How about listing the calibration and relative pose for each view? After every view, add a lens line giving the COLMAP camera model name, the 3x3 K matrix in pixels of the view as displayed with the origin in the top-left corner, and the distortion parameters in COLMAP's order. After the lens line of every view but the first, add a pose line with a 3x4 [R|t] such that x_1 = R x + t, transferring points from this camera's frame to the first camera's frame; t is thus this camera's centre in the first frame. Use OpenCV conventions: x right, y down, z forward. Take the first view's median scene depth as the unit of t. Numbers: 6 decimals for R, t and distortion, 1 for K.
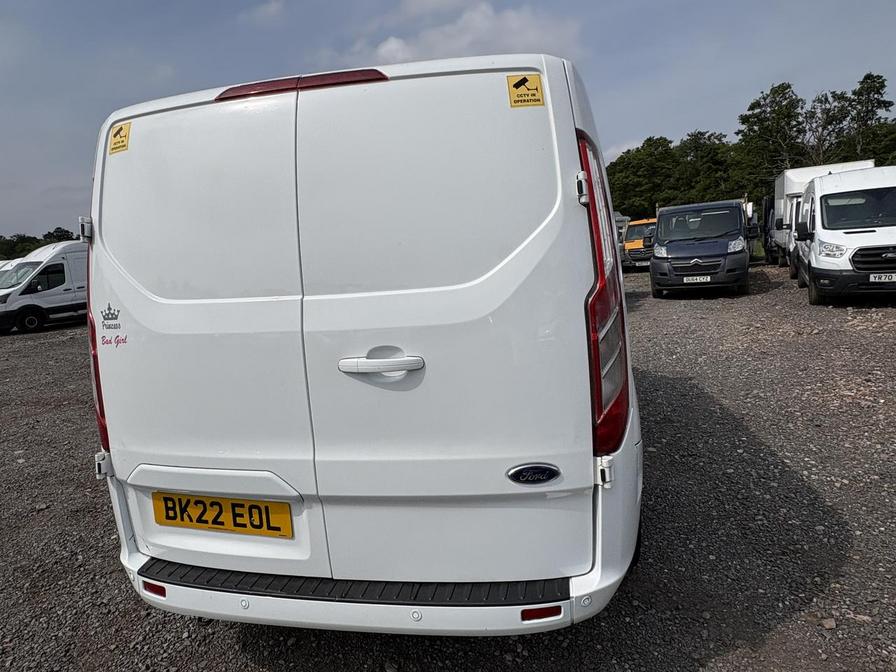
lens RADIAL K [[541.3, 0, 443.0], [0, 541.3, 335.5], [0, 0, 1]] dist [0.000048, -0.001705]
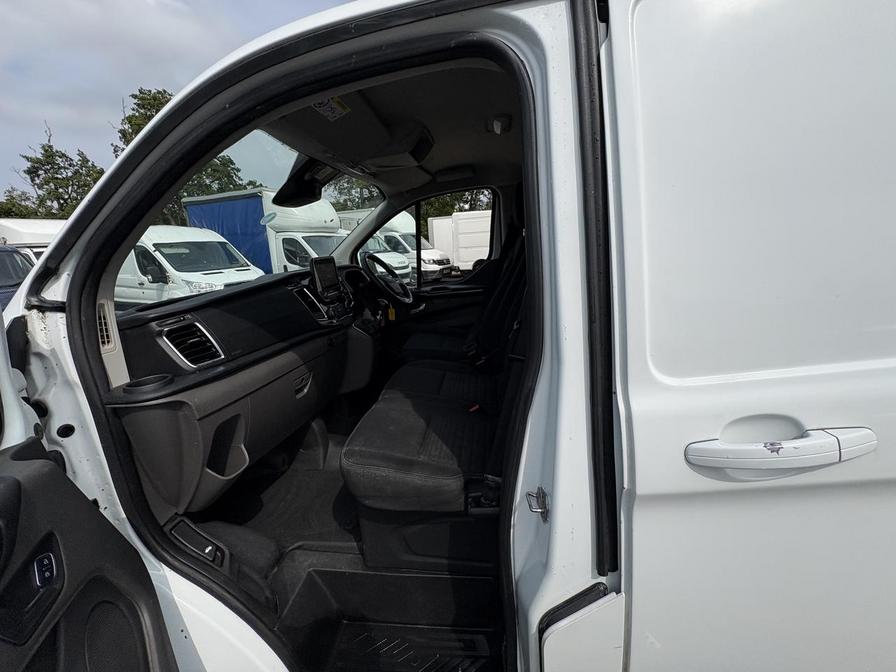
lens RADIAL K [[358.4, 0, 448.5], [0, 358.4, 338.1], [0, 0, 1]] dist [-0.006992, 0.002583]
pose [[-0.076849, -0.180397, 0.980587, -0.115115], [0.227238, 0.954443, 0.193396, -0.059924], [-0.970802, 0.237689, -0.032355, 0.392529]]
